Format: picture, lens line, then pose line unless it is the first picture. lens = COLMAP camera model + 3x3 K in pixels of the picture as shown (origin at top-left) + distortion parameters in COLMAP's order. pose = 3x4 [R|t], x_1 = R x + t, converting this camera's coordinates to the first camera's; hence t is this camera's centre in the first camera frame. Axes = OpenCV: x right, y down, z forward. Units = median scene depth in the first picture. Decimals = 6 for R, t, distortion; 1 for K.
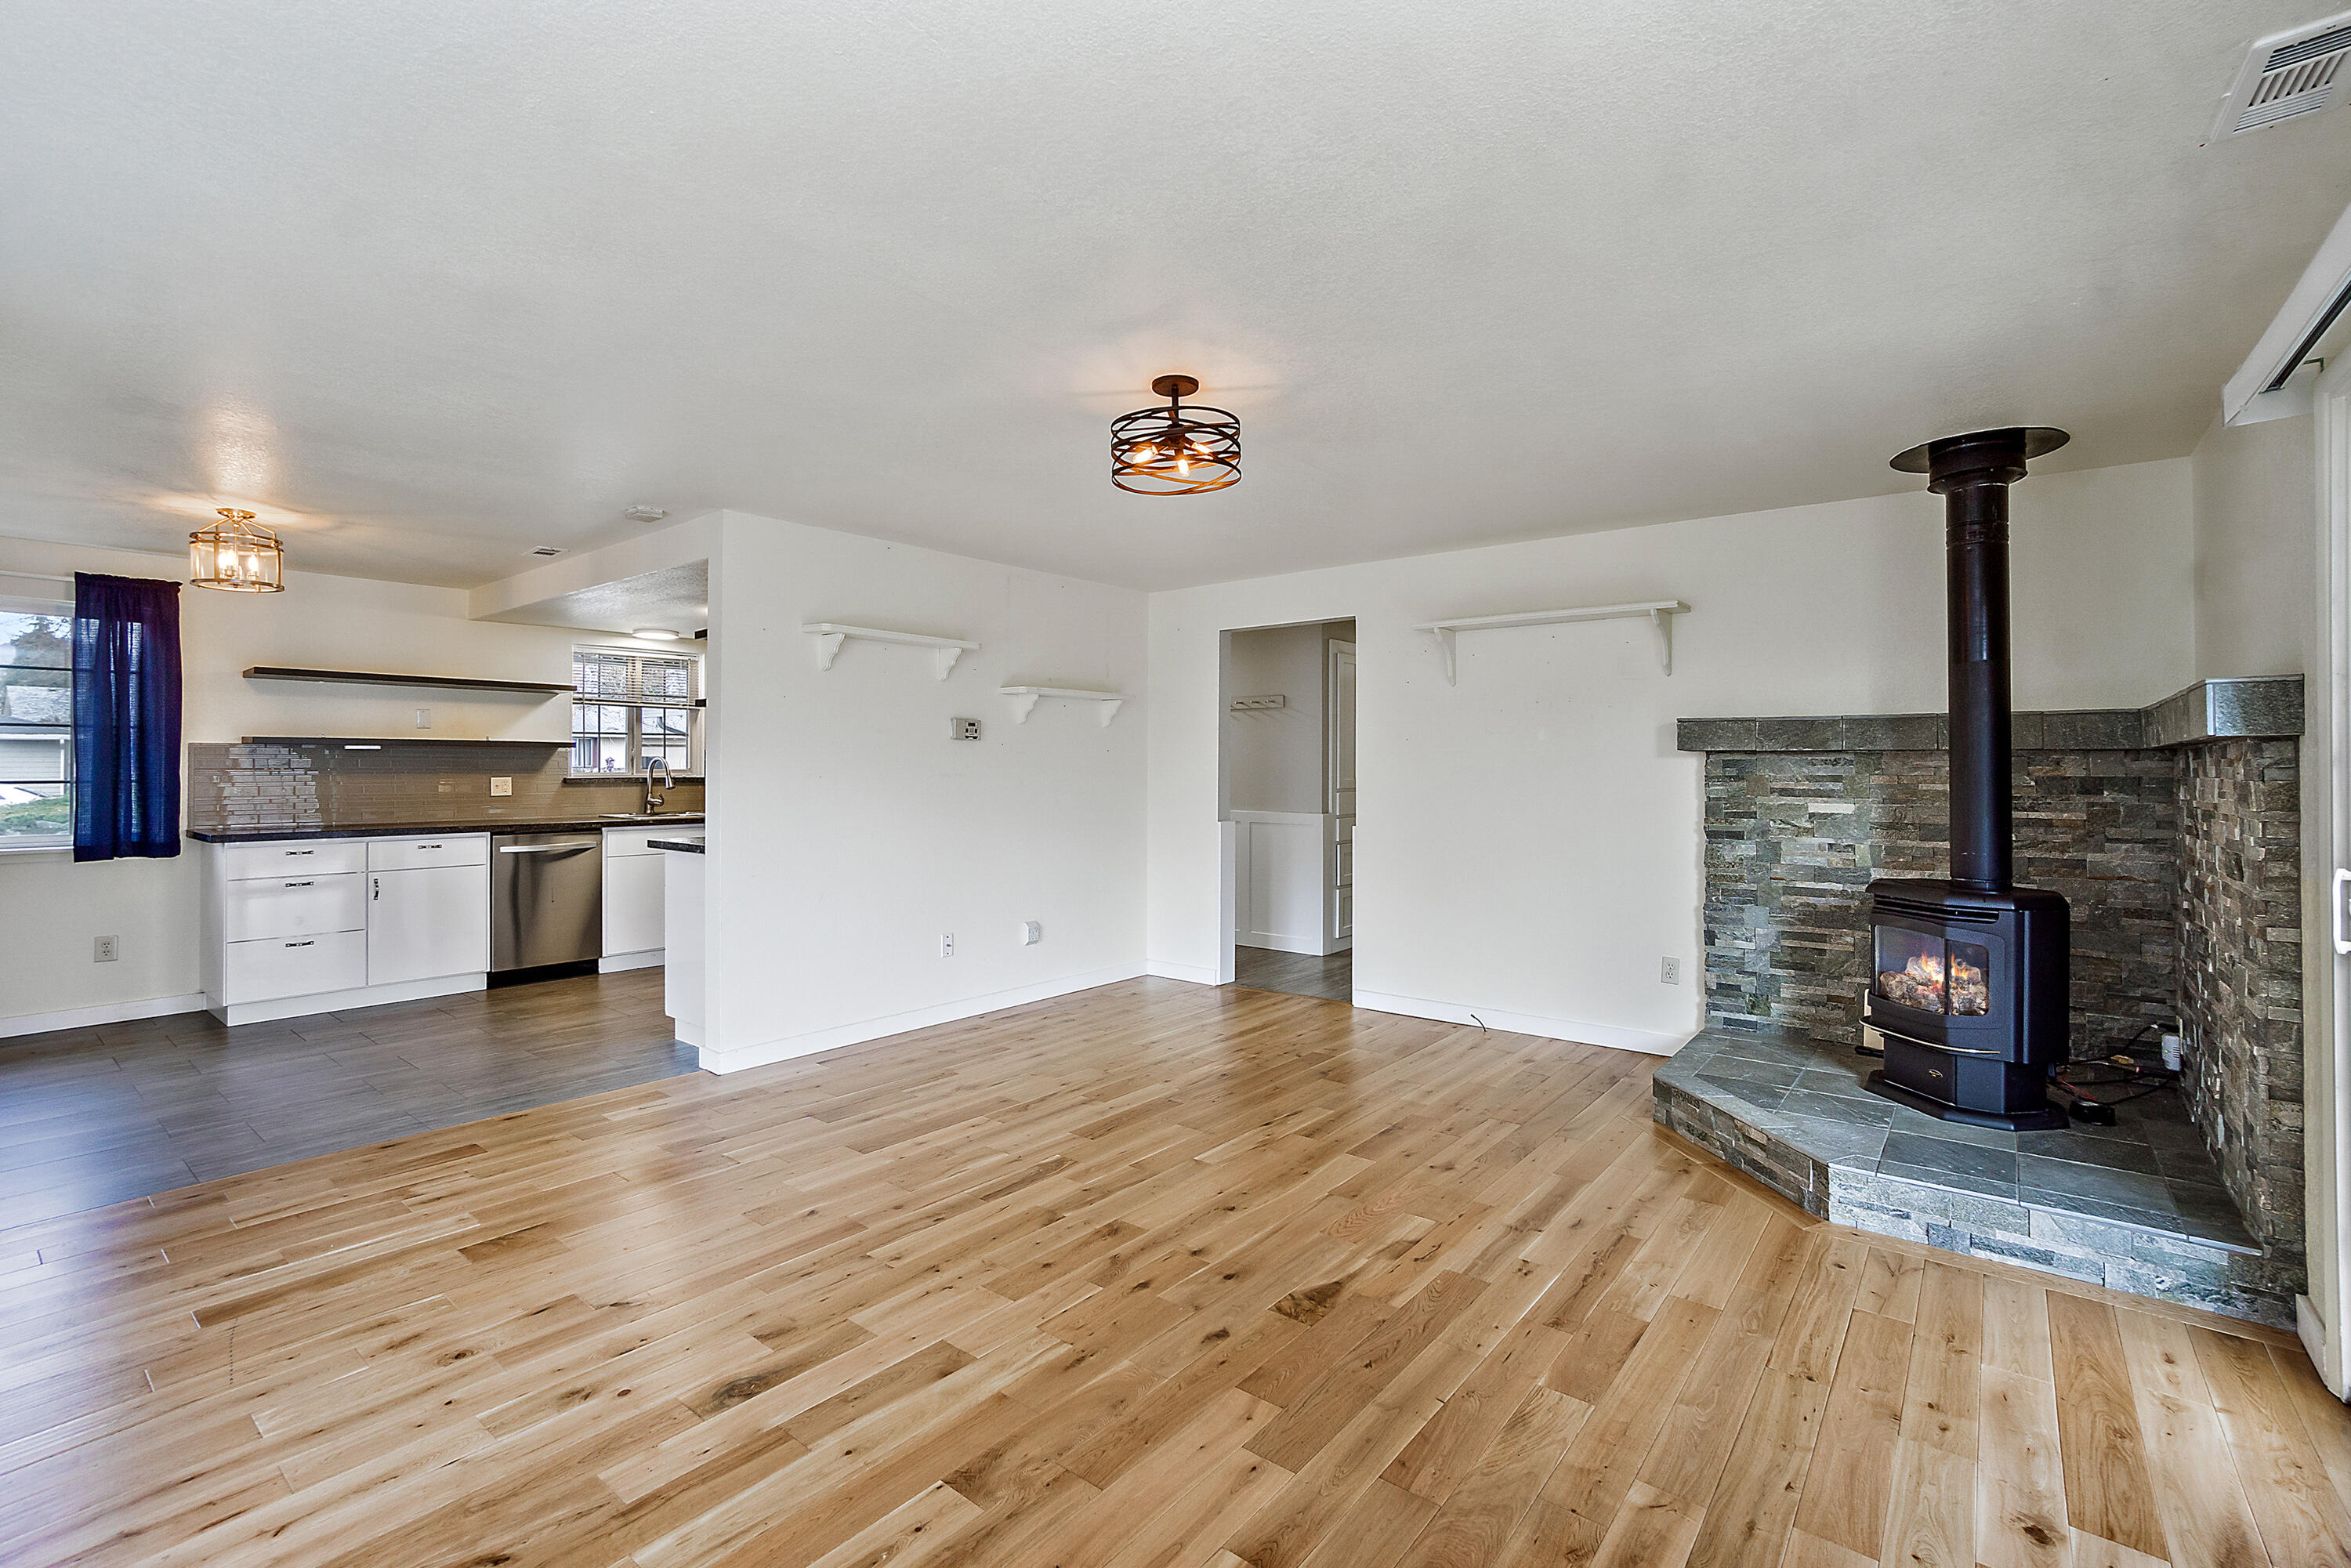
lens RADIAL K [[1056.9, 0, 1170.0], [0, 1056.9, 762.3], [0, 0, 1]] dist [-0.039103, 0.019430]
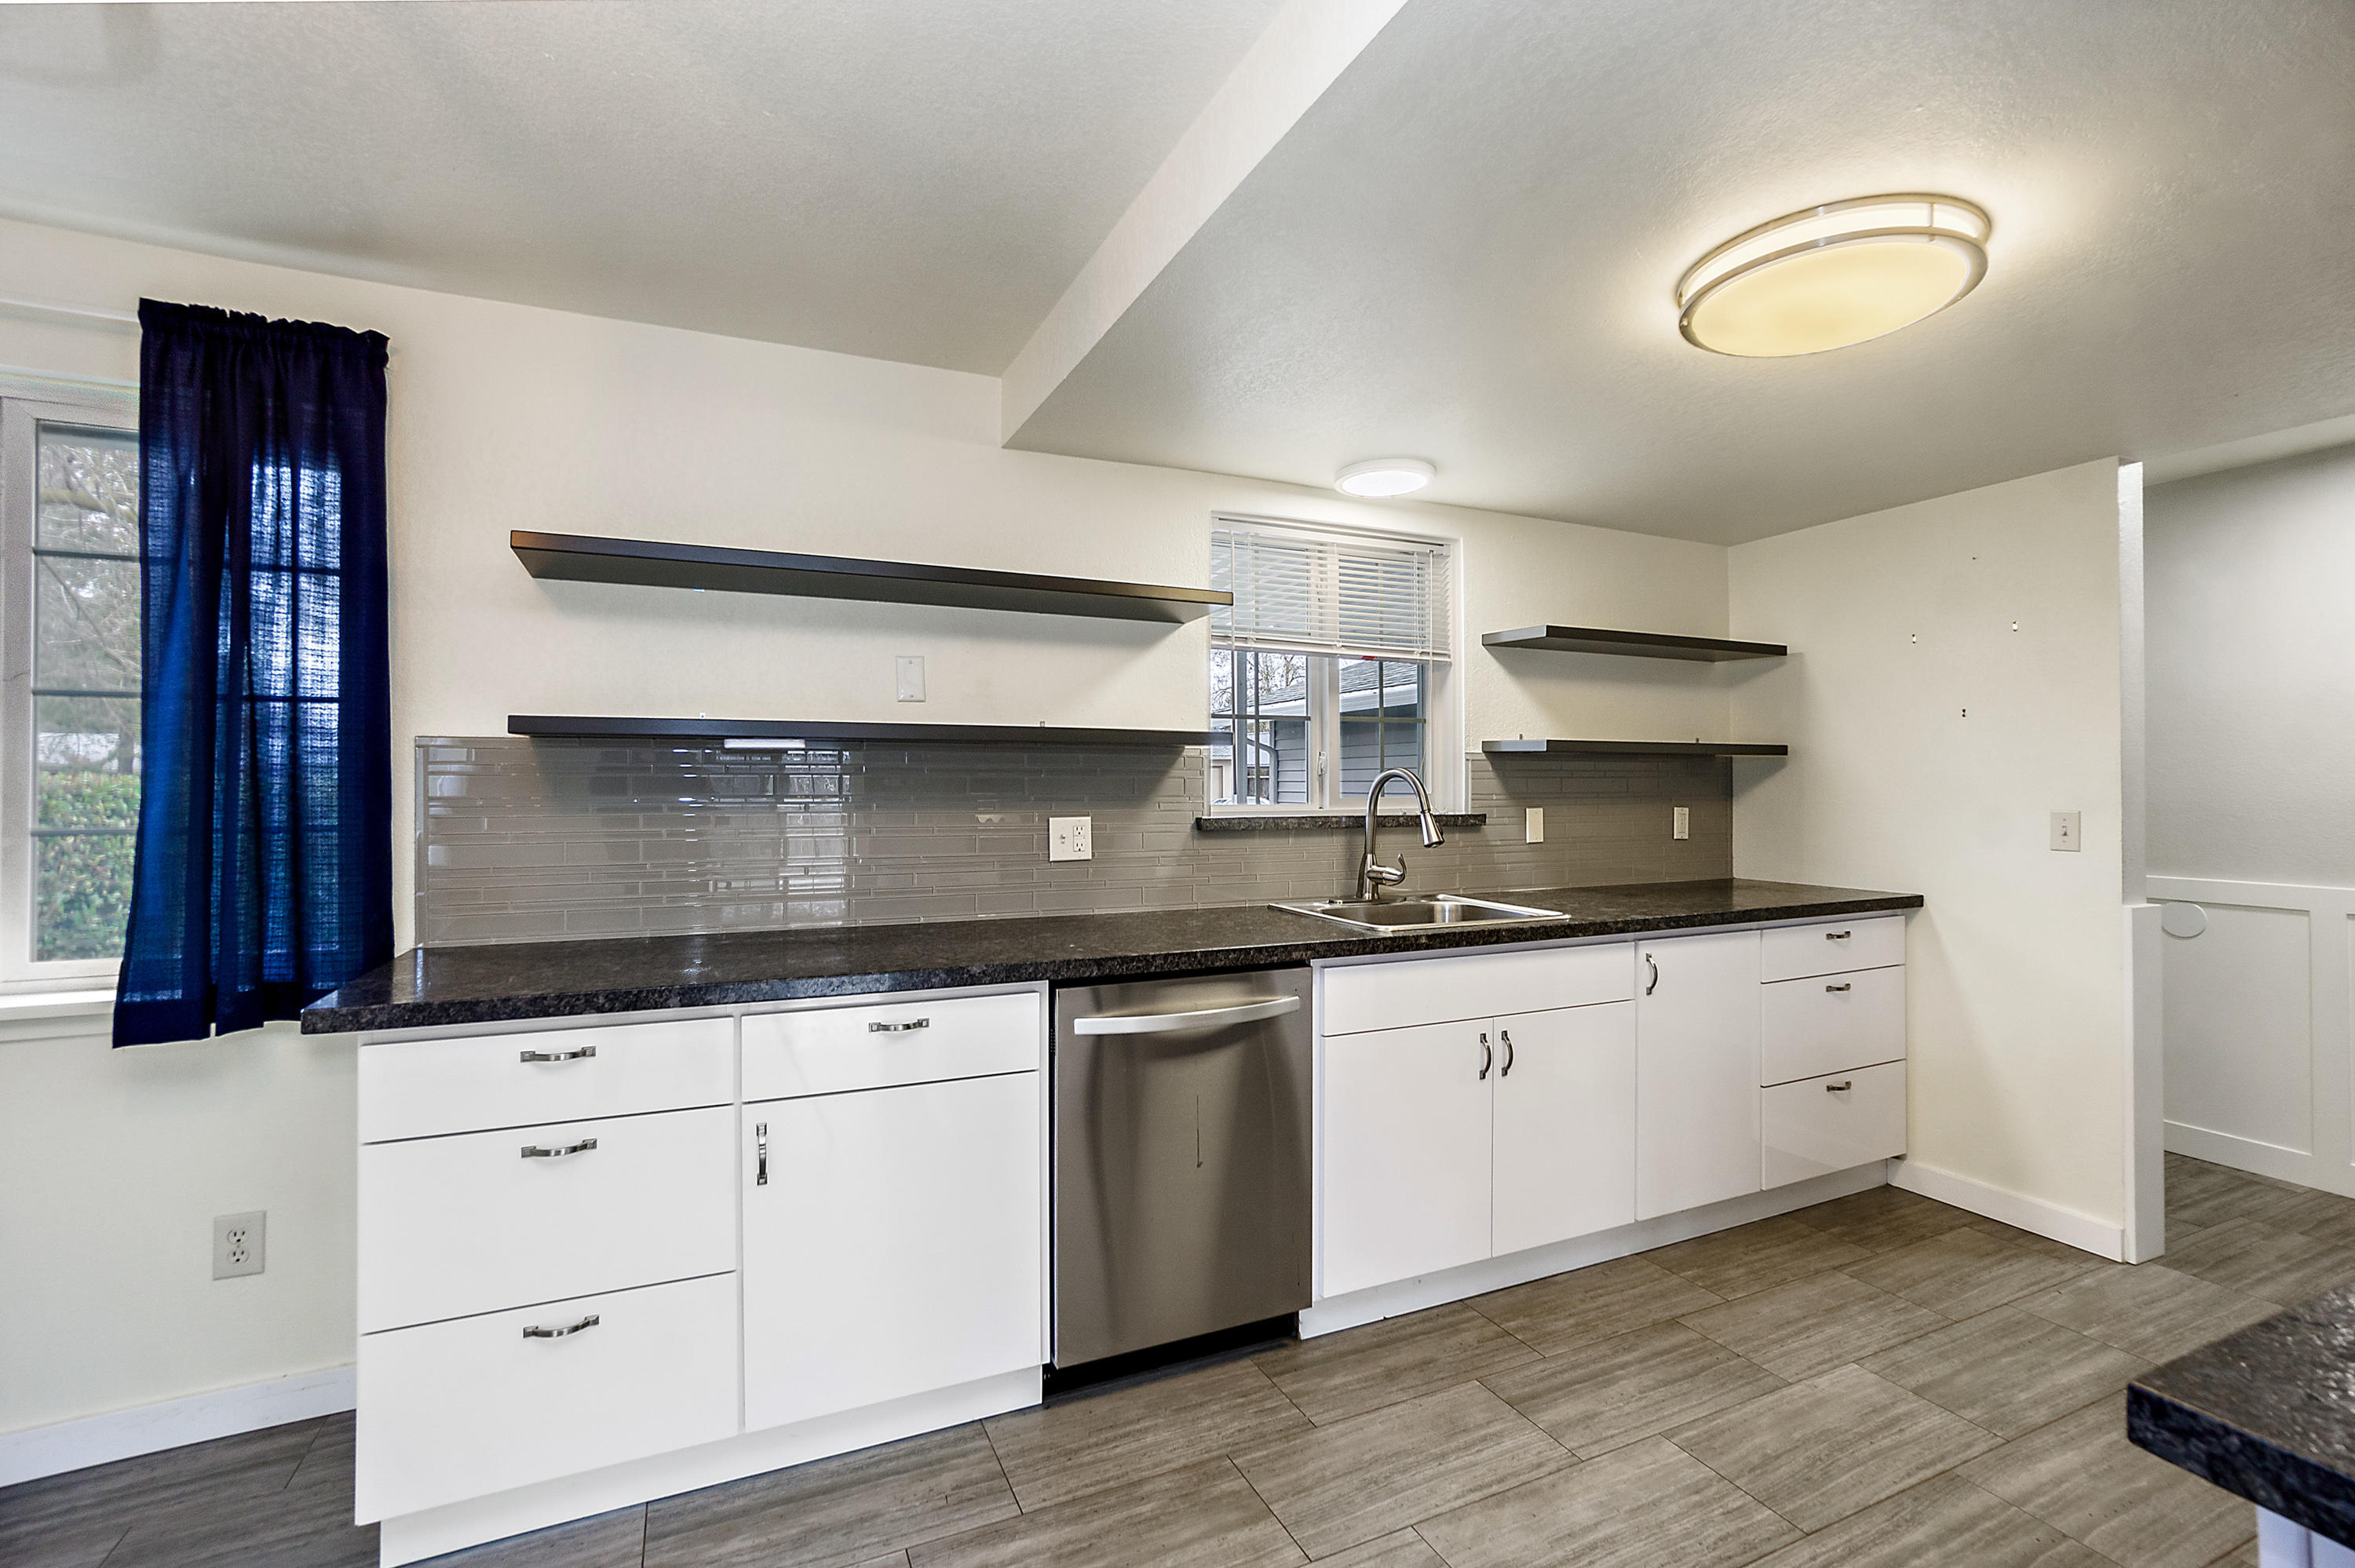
lens RADIAL K [[1034.4, 0, 1166.5], [0, 1034.4, 772.7], [0, 0, 1]] dist [-0.043568, 0.018734]
pose [[0.892740, -0.007726, -0.450507, -0.631367], [0.003361, 0.999939, -0.010489, 0.002002], [0.450560, 0.007850, 0.892711, 0.971990]]
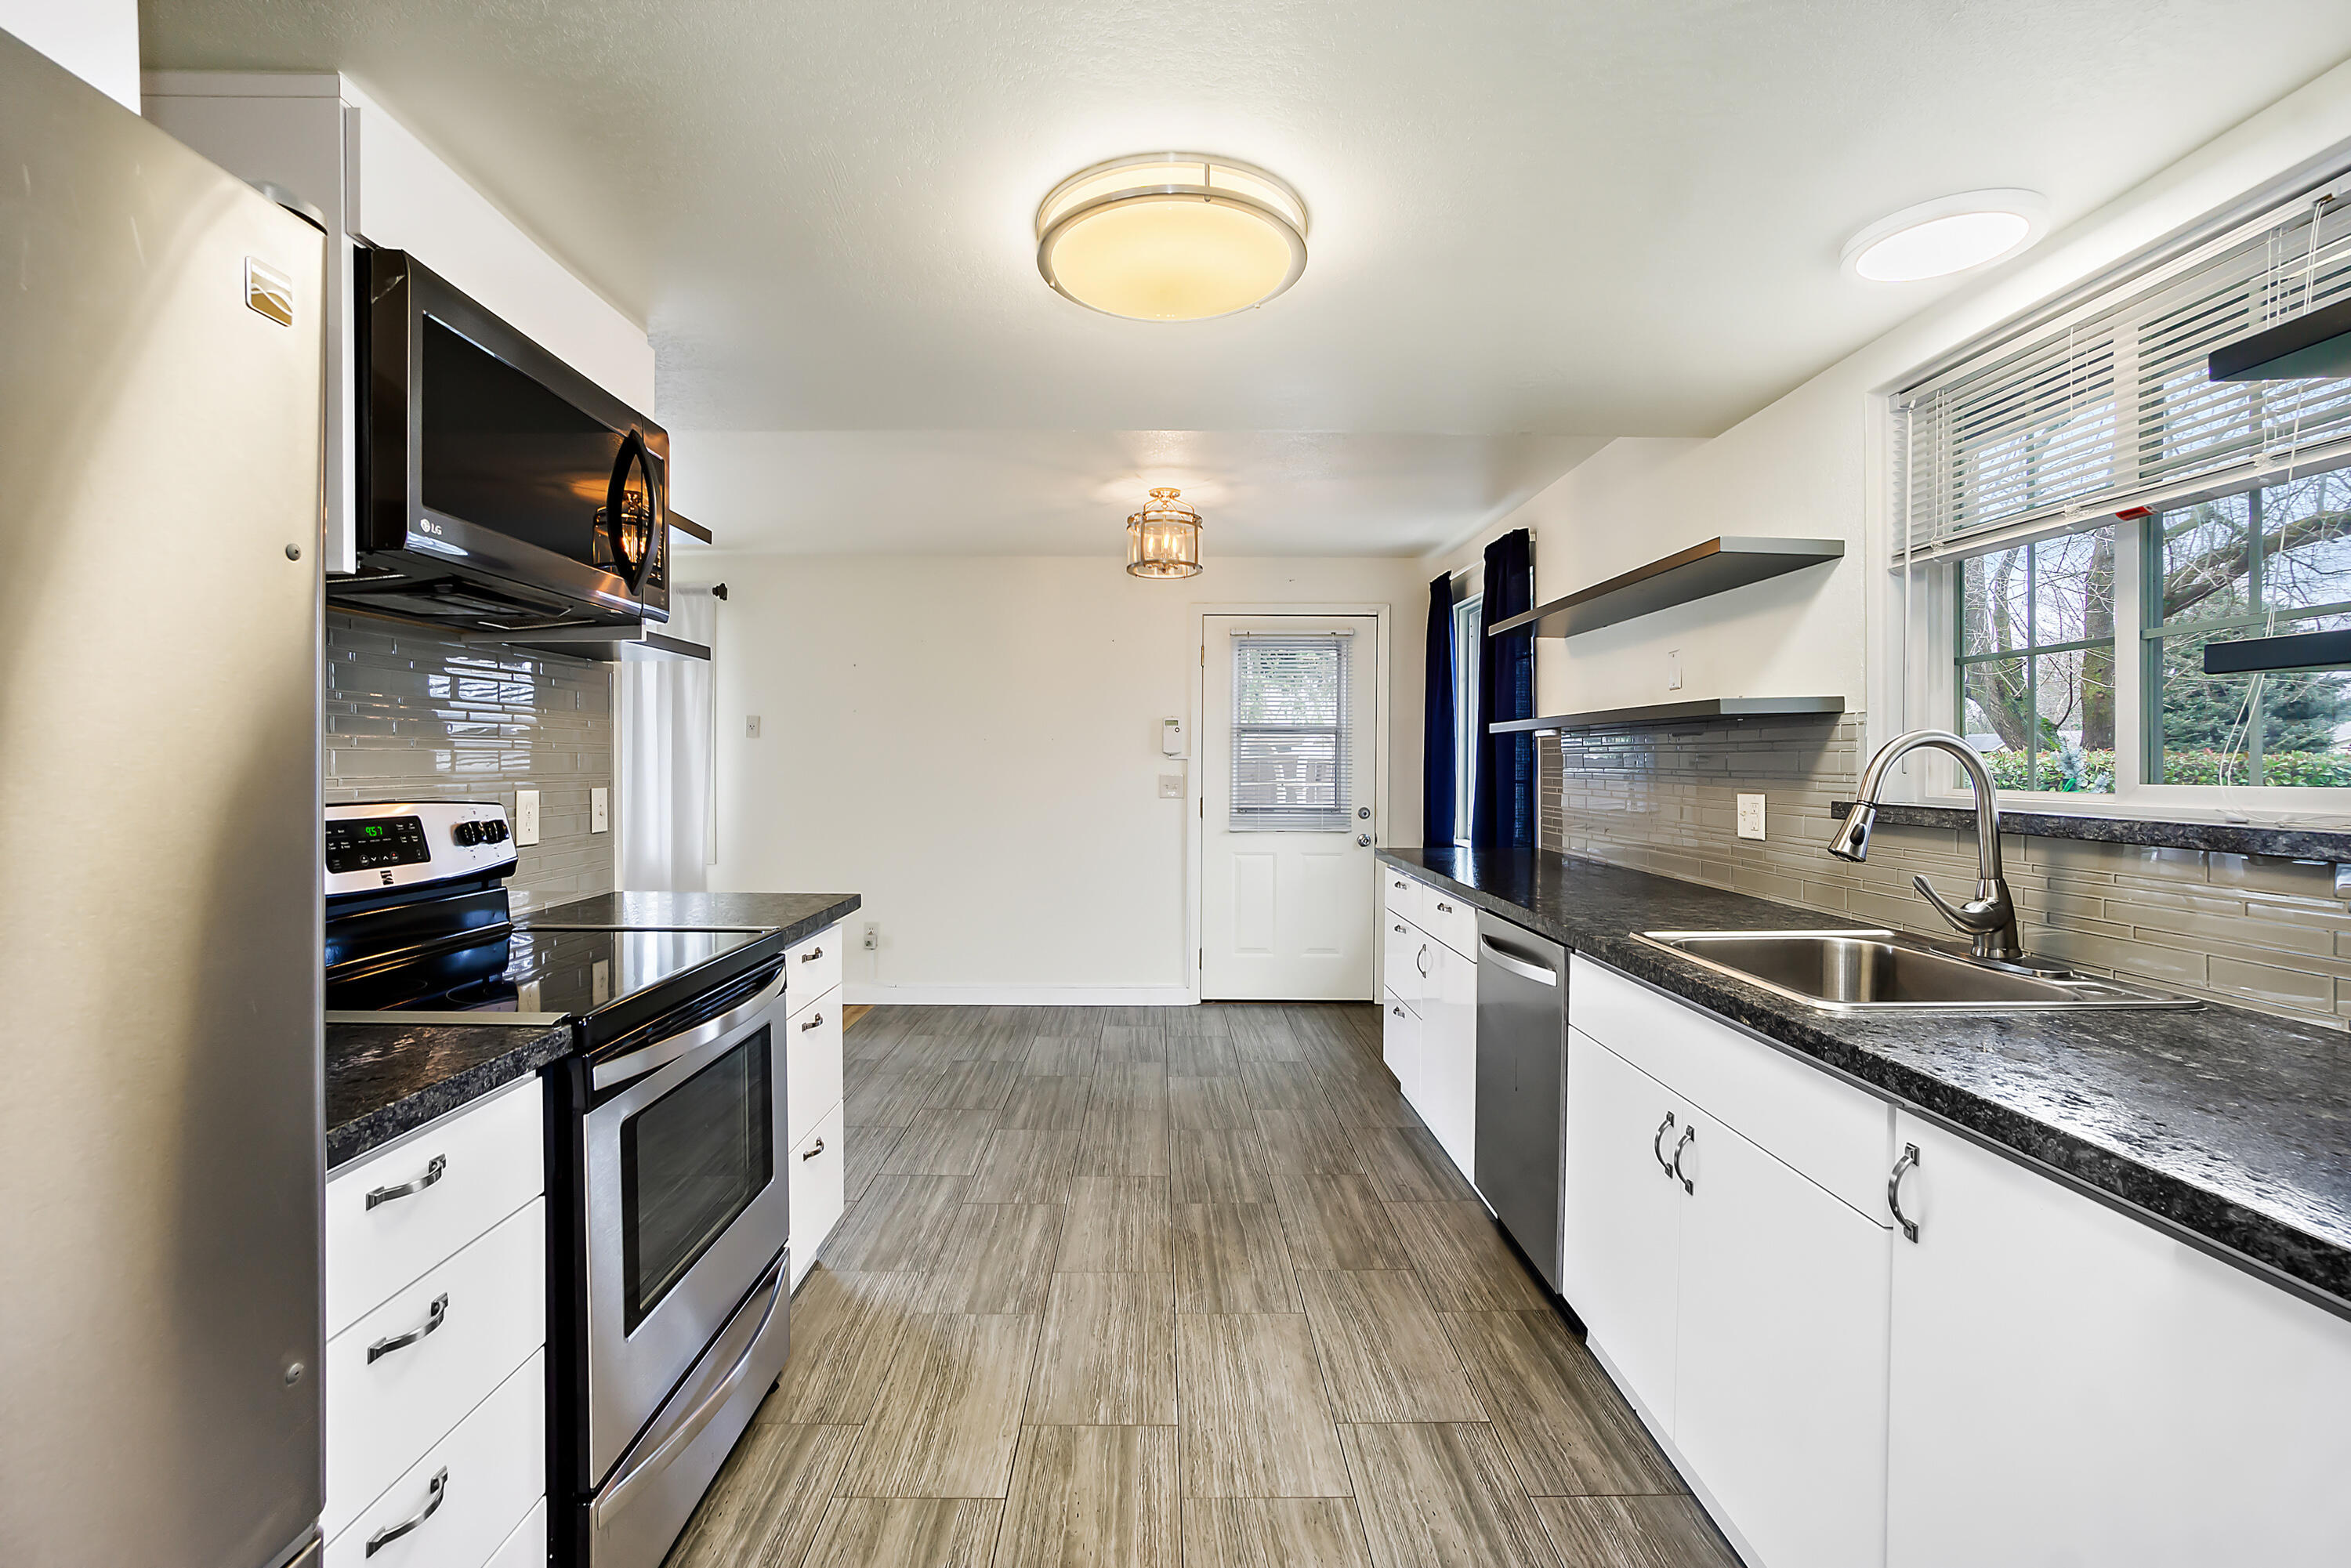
lens RADIAL K [[1016.7, 0, 1144.5], [0, 1016.7, 774.9], [0, 0, 1]] dist [-0.077232, 0.017219]
pose [[-0.784086, 0.005665, -0.620626, -0.328647], [-0.001351, 0.999940, 0.010834, 0.005141], [0.620651, 0.009333, -0.784032, 1.751922]]
